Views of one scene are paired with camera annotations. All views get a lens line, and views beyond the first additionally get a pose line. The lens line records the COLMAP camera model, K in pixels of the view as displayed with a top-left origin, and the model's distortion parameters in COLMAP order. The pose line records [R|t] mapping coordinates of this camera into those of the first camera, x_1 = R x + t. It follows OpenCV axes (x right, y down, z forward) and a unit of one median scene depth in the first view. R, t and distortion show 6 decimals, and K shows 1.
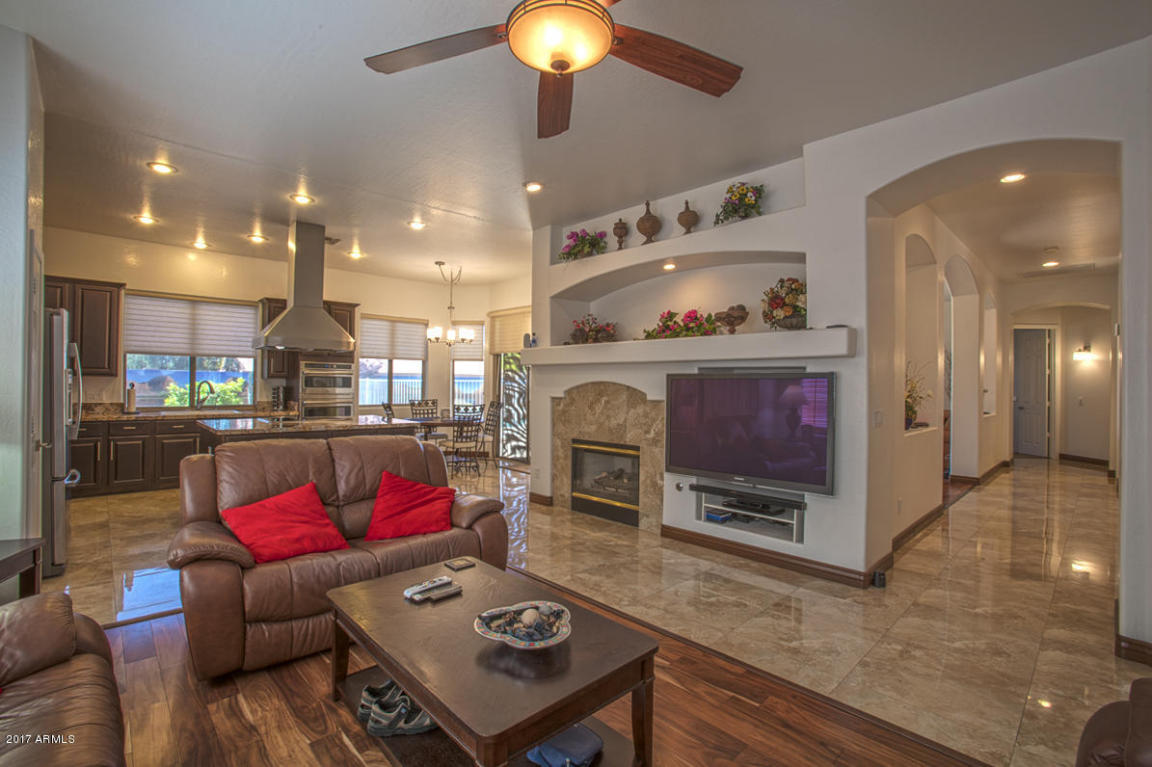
lens RADIAL K [[540.0, 0, 567.6], [0, 540.0, 380.4], [0, 0, 1]] dist [-0.046360, 0.006132]
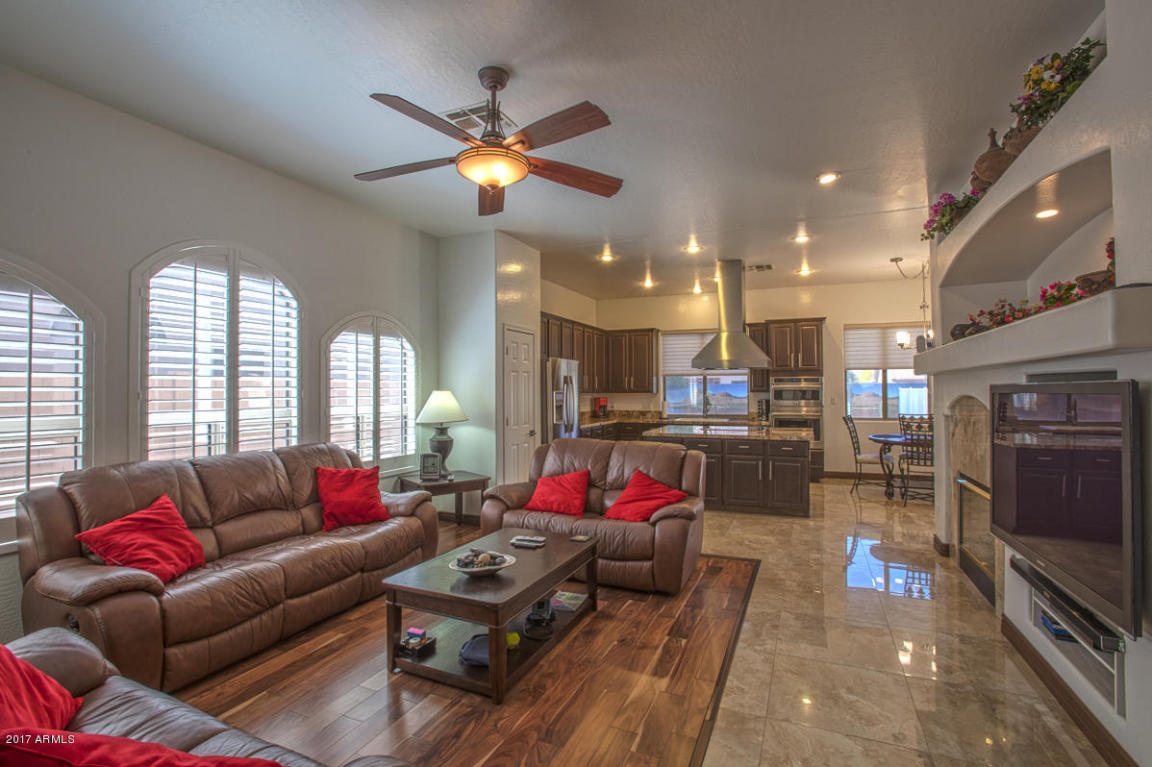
lens RADIAL K [[540.0, 0, 572.3], [0, 540.0, 392.3], [0, 0, 1]] dist [-0.046360, 0.006132]
pose [[0.401361, -0.010370, -0.915861, 0.341409], [0.016881, 0.999850, -0.003924, -0.005418], [0.915765, -0.013885, 0.401475, 0.156057]]
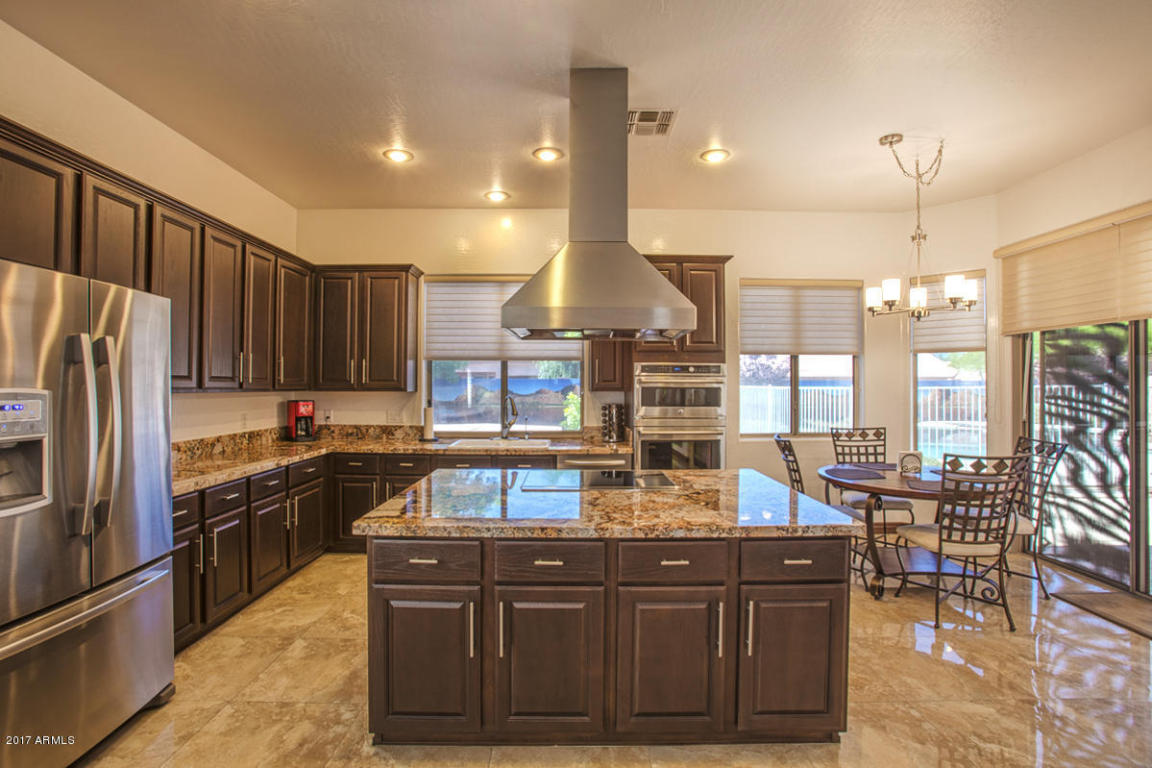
lens RADIAL K [[540.0, 0, 575.3], [0, 540.0, 380.9], [0, 0, 1]] dist [-0.046360, 0.006132]
pose [[0.746925, -0.016892, -0.664694, -0.142207], [0.012215, 0.999857, -0.011683, -0.008615], [0.664796, 0.000607, 0.747024, 0.476825]]
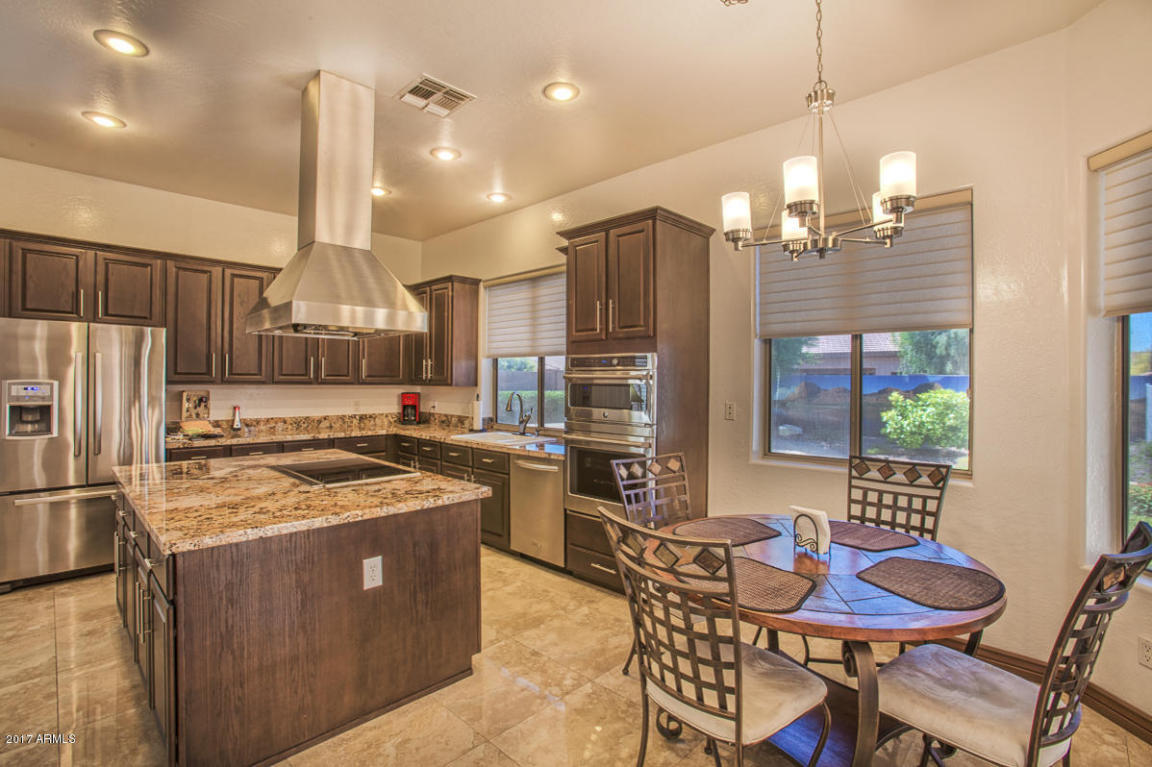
lens RADIAL K [[540.0, 0, 564.1], [0, 540.0, 377.0], [0, 0, 1]] dist [-0.046360, 0.006132]
pose [[0.062752, -0.018788, -0.997852, 0.012498], [-0.000061, 0.999823, -0.018828, -0.004670], [0.998029, 0.001242, 0.062740, 0.904021]]
